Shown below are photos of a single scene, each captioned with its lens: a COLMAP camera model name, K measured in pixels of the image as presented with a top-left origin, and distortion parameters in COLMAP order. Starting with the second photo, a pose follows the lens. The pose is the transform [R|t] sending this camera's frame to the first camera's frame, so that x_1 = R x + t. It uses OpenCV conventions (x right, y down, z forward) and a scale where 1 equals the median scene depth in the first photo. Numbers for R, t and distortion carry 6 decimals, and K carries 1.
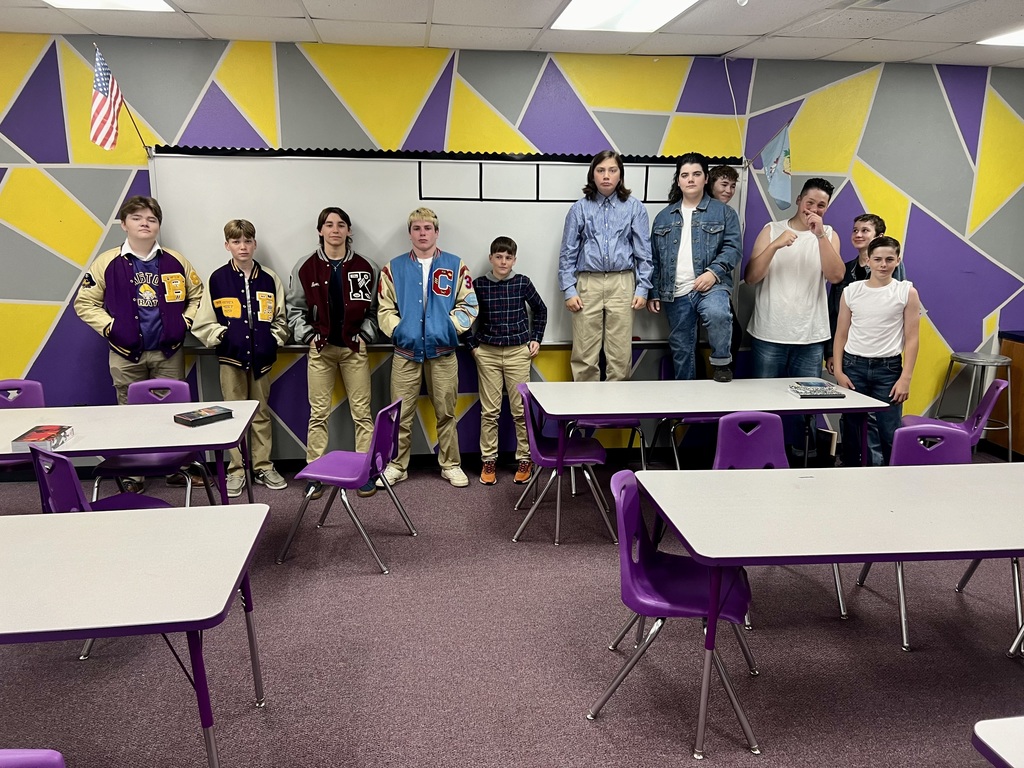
lens RADIAL K [[762.0, 0, 512.0], [0, 762.0, 384.0], [0, 0, 1]] dist [0.038337, -0.050766]
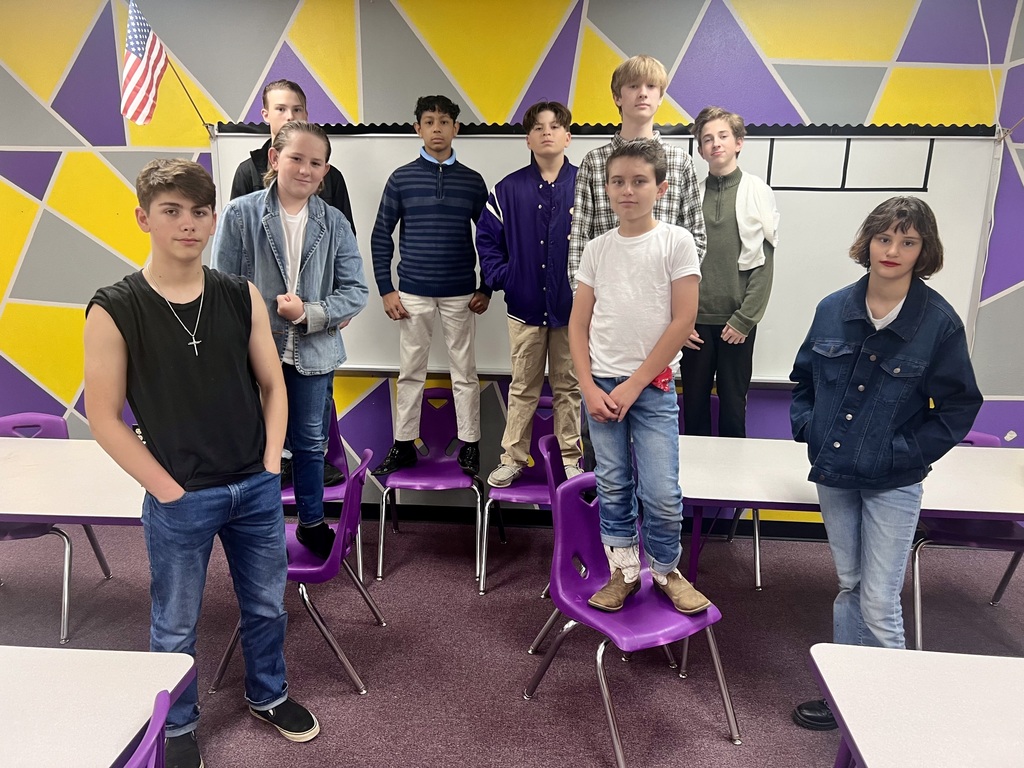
lens RADIAL K [[762.9, 0, 509.8], [0, 762.9, 389.2], [0, 0, 1]] dist [0.046080, -0.061025]
pose [[0.976647, 0.051528, -0.208579, 0.030931], [-0.049533, 0.998663, 0.014780, -0.048963], [0.209062, -0.004103, 0.977894, 0.242260]]
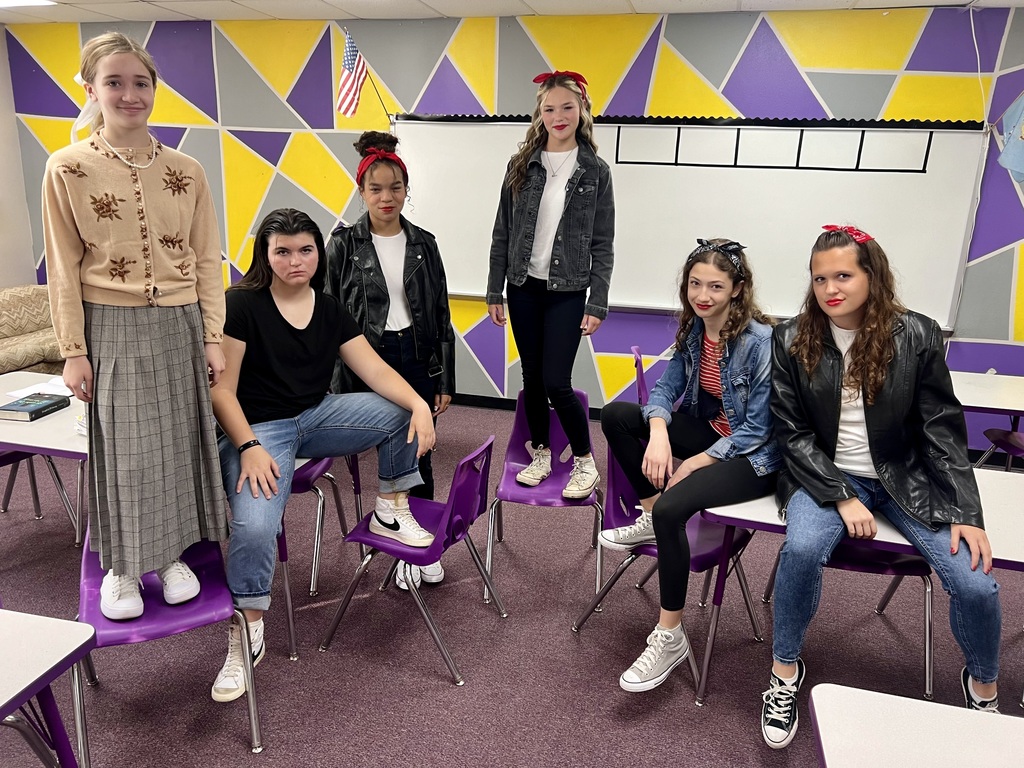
lens RADIAL K [[762.0, 0, 512.0], [0, 762.0, 384.0], [0, 0, 1]] dist [0.038337, -0.050766]
pose [[0.919213, 0.124753, -0.373476, 0.180415], [-0.109544, 0.992061, 0.061765, 0.008026], [0.378216, -0.015863, 0.925581, -0.023327]]
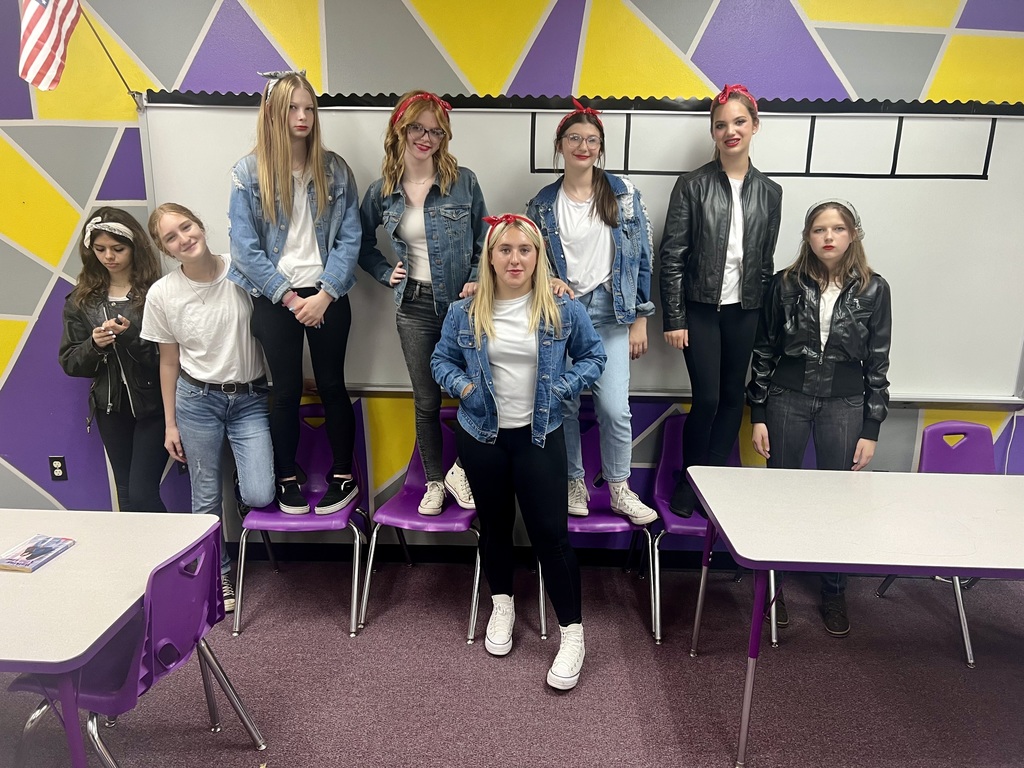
lens RADIAL K [[762.9, 0, 509.8], [0, 762.9, 389.2], [0, 0, 1]] dist [0.046080, -0.061025]
pose [[0.988555, 0.042049, -0.144886, -0.037374], [-0.037837, 0.998781, 0.031704, -0.078515], [0.146042, -0.025860, 0.988940, 0.354894]]
